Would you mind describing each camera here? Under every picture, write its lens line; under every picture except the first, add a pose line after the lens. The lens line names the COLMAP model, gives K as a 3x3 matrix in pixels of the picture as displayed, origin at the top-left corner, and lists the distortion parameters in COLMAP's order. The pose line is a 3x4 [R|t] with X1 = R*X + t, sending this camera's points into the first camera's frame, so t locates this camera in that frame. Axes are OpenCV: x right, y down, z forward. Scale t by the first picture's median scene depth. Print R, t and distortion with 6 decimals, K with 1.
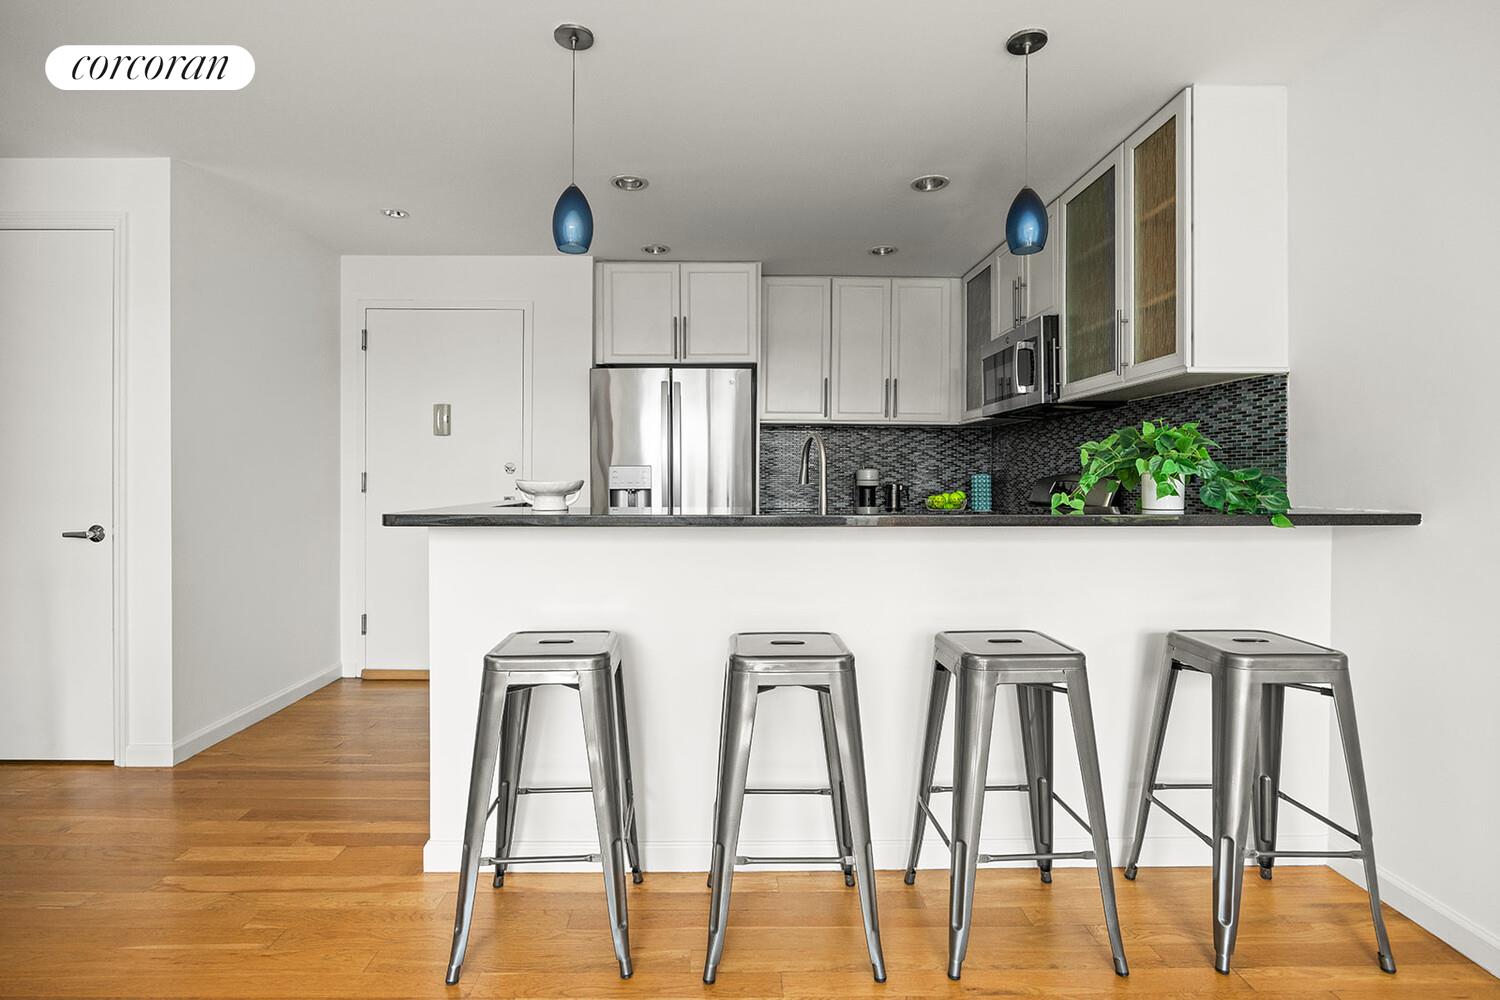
lens RADIAL K [[749.5, 0, 748.0], [0, 749.5, 487.1], [0, 0, 1]] dist [-0.001032, -0.000057]
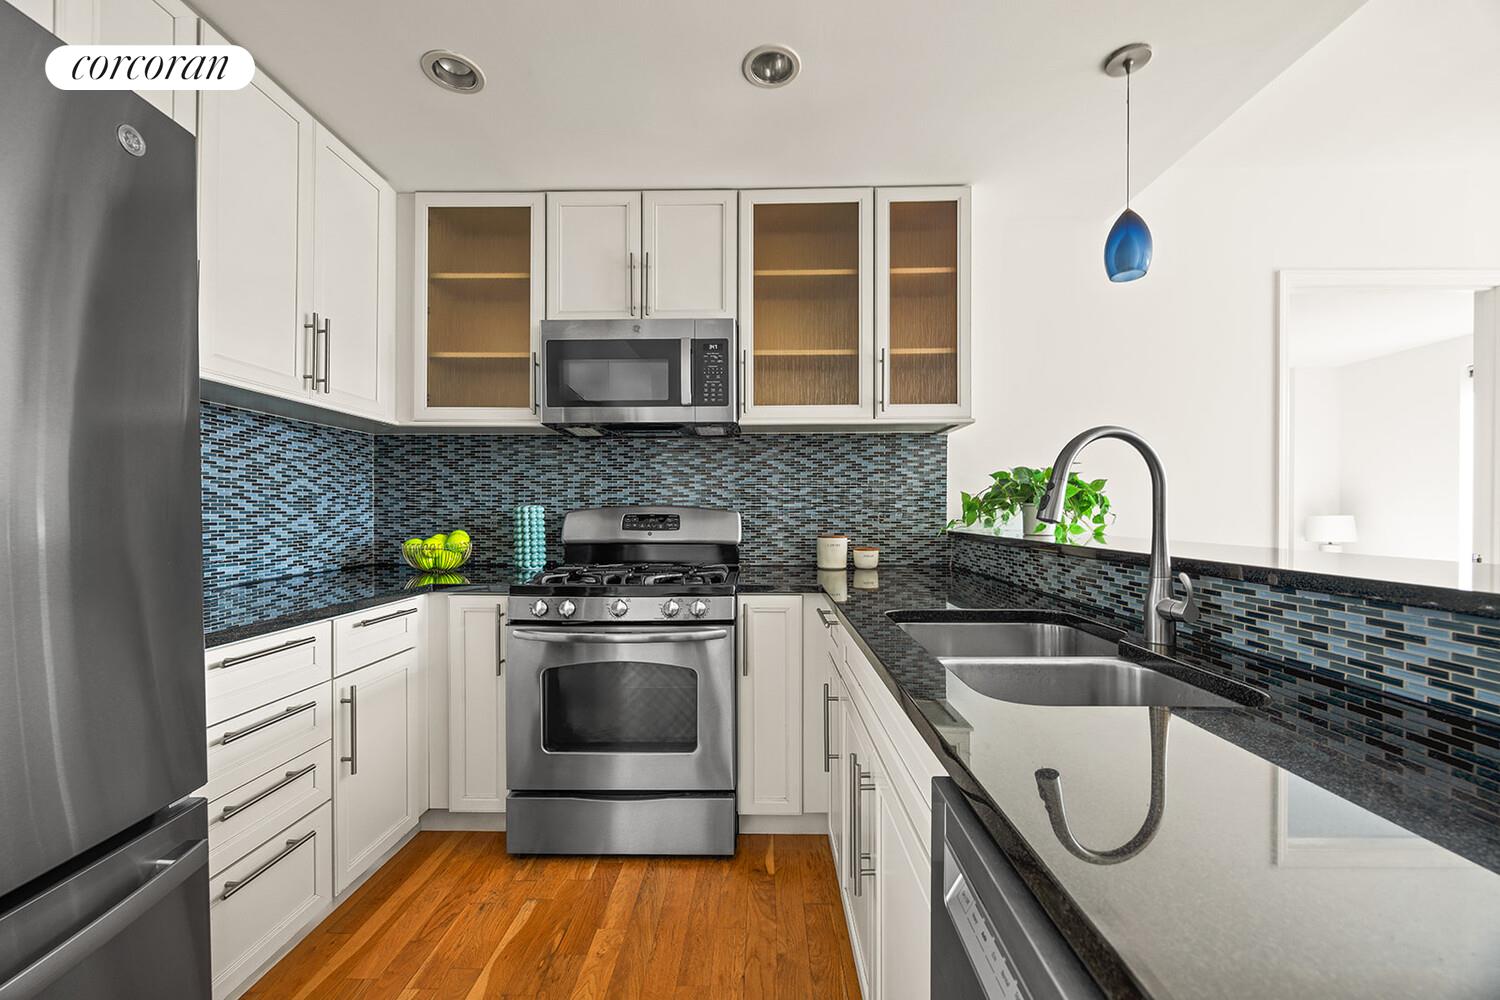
lens RADIAL K [[583.4, 0, 748.9], [0, 583.4, 511.3], [0, 0, 1]] dist [0.000488, -0.000177]
pose [[0.043257, -0.003564, 0.999058, -0.178732], [0.013156, 0.999909, 0.002998, -0.008979], [-0.998977, 0.013013, 0.043300, 0.646441]]
